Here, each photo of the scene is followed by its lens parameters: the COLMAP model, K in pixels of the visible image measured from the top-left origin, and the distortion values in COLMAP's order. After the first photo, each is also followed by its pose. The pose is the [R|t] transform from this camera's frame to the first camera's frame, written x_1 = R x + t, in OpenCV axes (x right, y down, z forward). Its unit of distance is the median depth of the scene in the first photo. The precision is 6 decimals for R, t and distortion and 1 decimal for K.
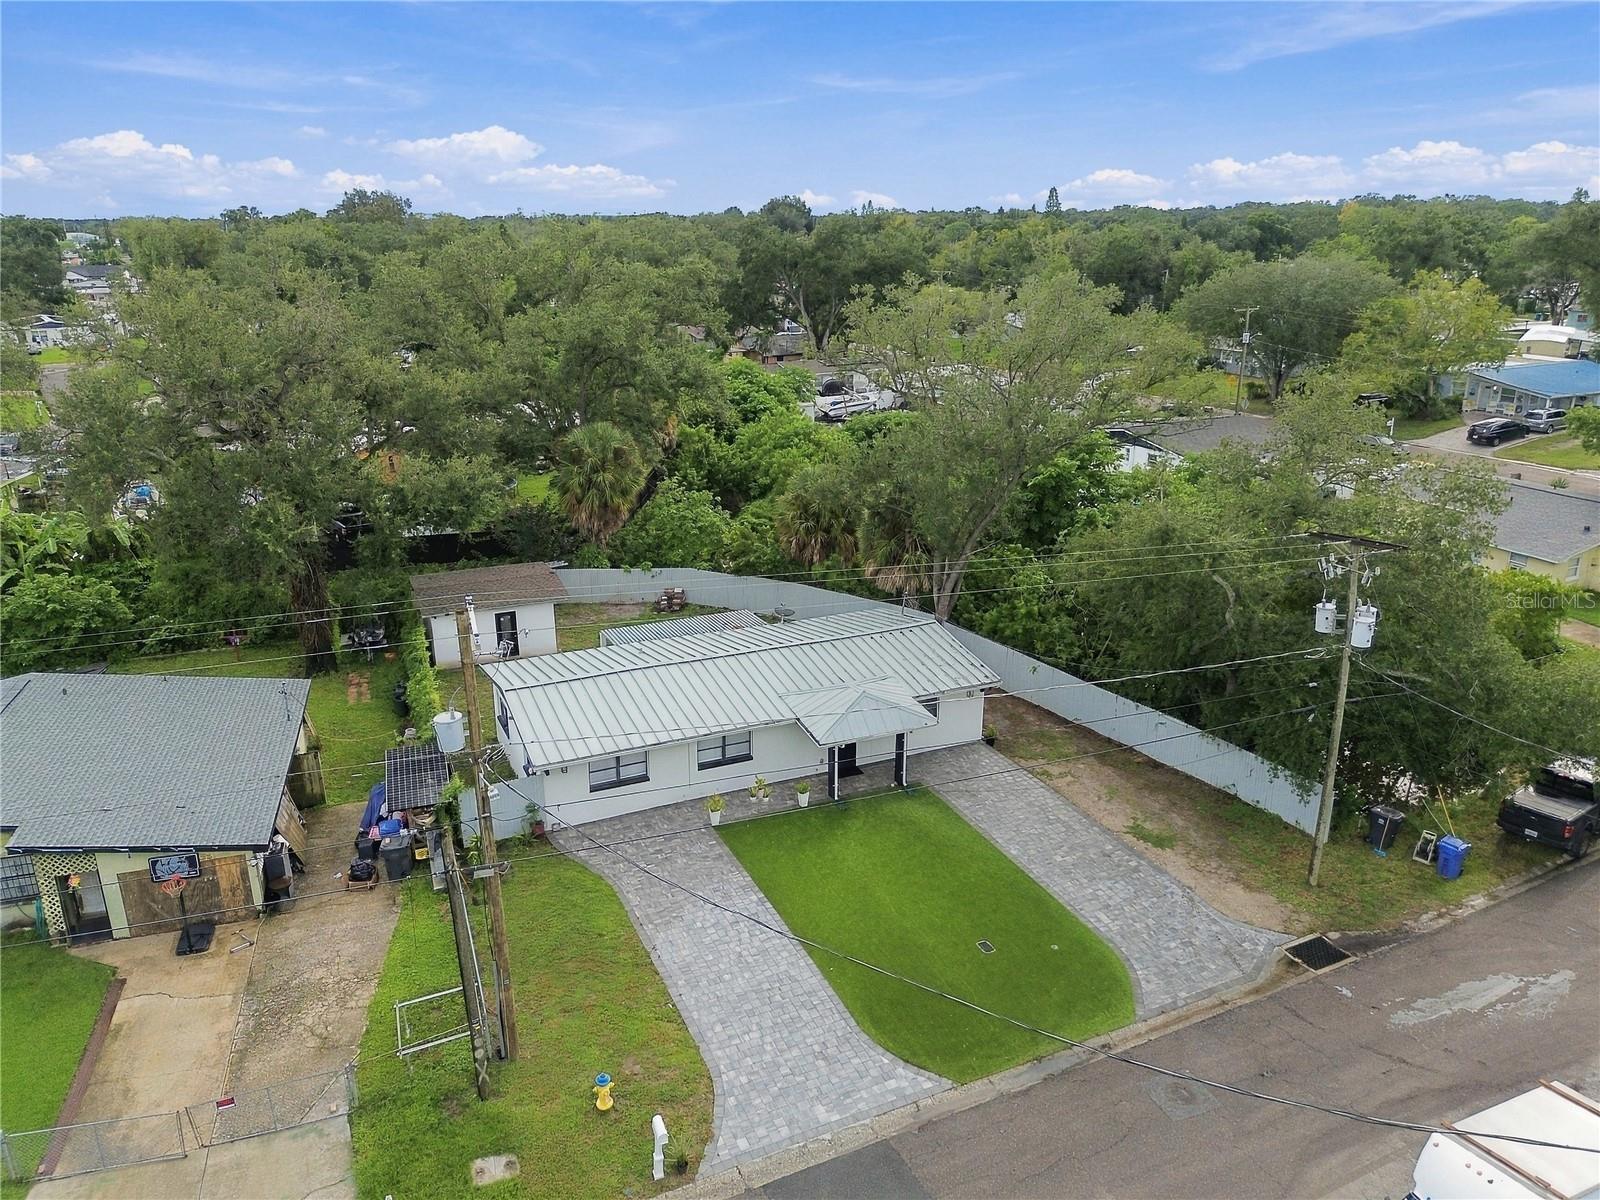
lens RADIAL K [[1133.4, 0, 804.4], [0, 1133.4, 602.4], [0, 0, 1]] dist [0.065271, -0.059122]
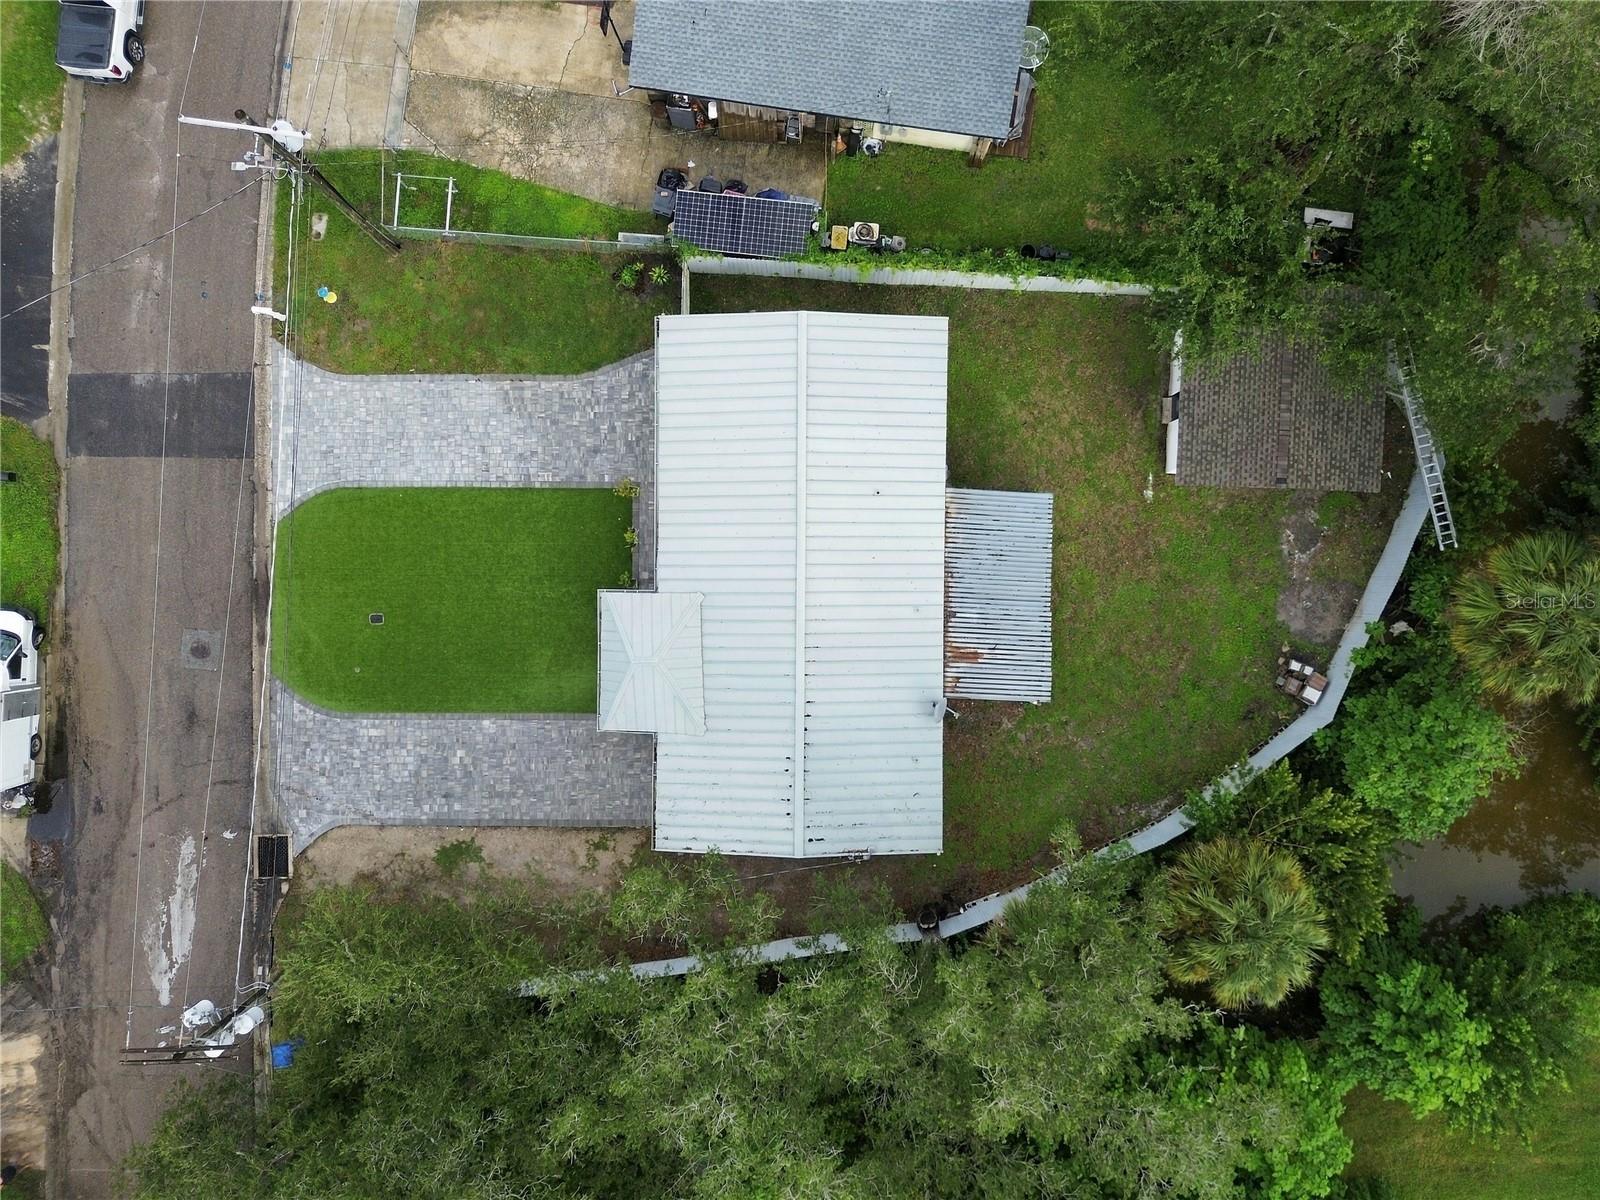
lens RADIAL K [[1133.4, 0, 804.4], [0, 1133.4, 602.4], [0, 0, 1]] dist [0.065271, -0.059122]
pose [[-0.433226, 0.901162, 0.014914, -0.072175], [-0.269143, -0.145145, 0.952100, -0.899102], [0.860161, 0.408461, 0.305422, 0.877103]]
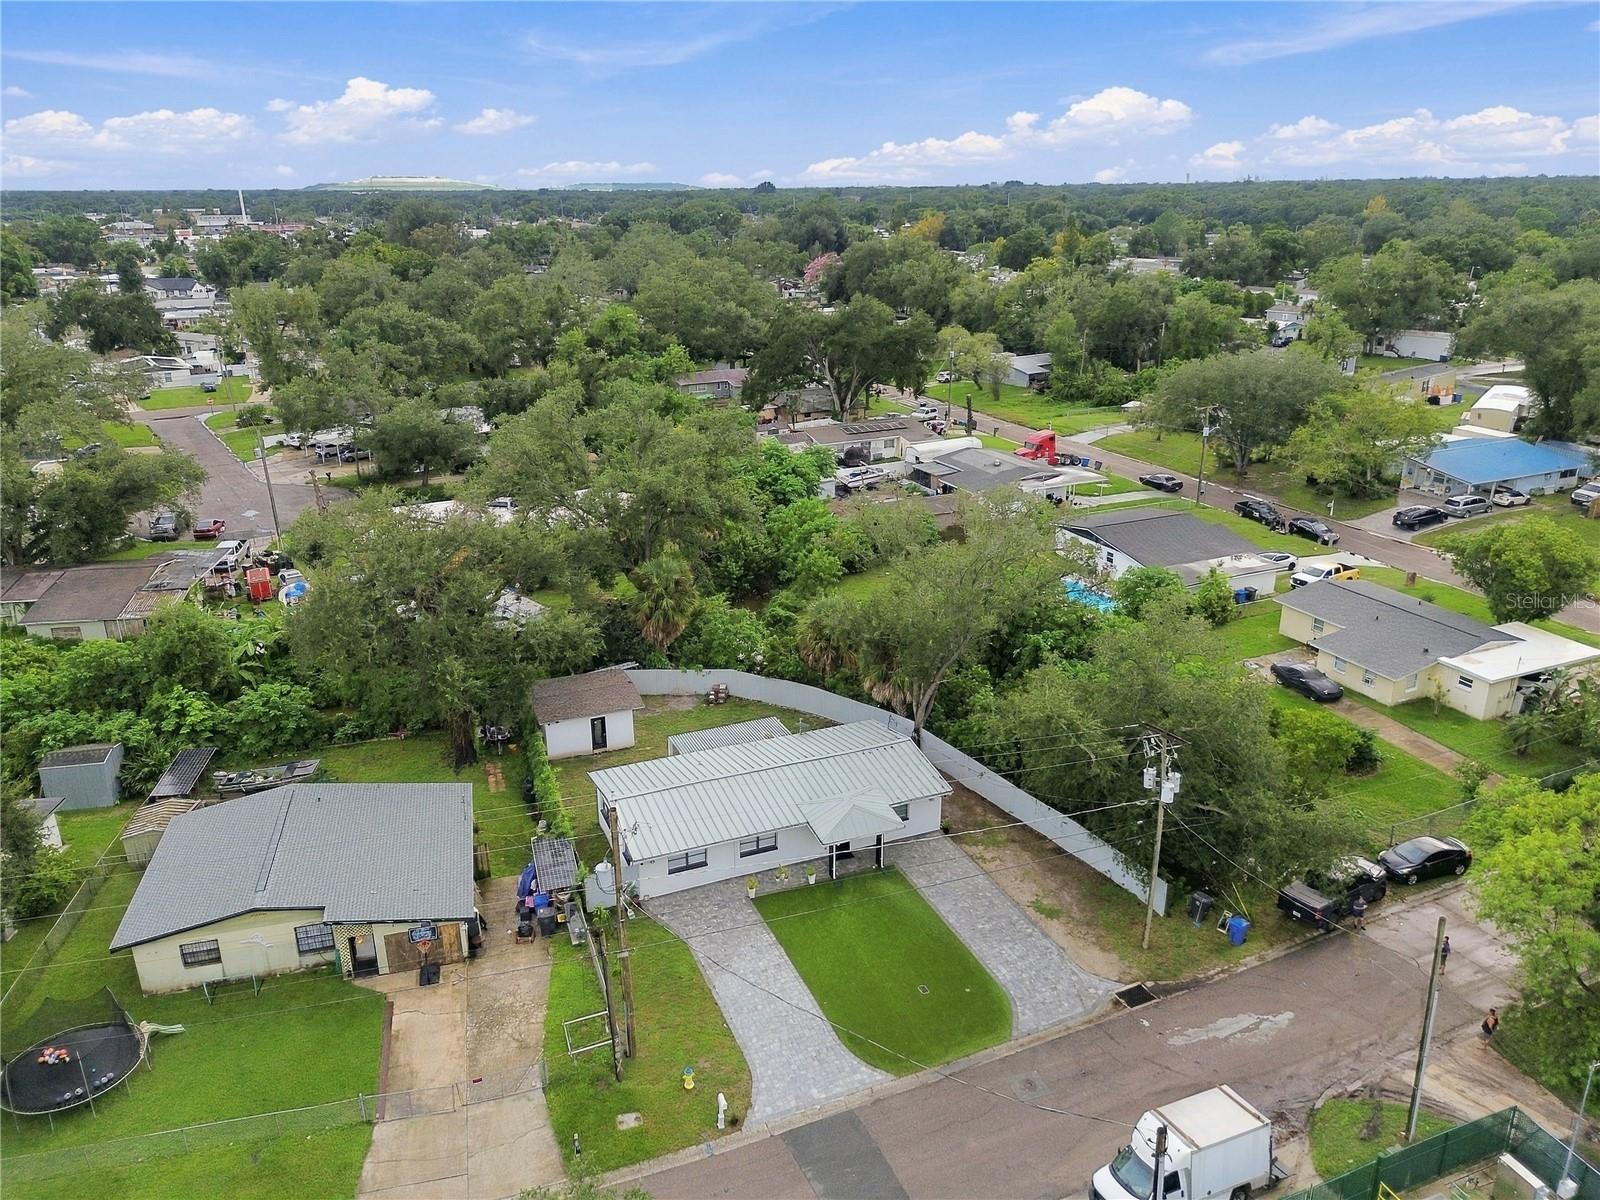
lens RADIAL K [[1133.4, 0, 804.4], [0, 1133.4, 602.4], [0, 0, 1]] dist [0.065271, -0.059122]
pose [[0.999611, 0.009017, -0.026392, 0.026783], [-0.008306, 0.999603, 0.026919, -0.237538], [0.026624, -0.026690, 0.999289, -0.492014]]
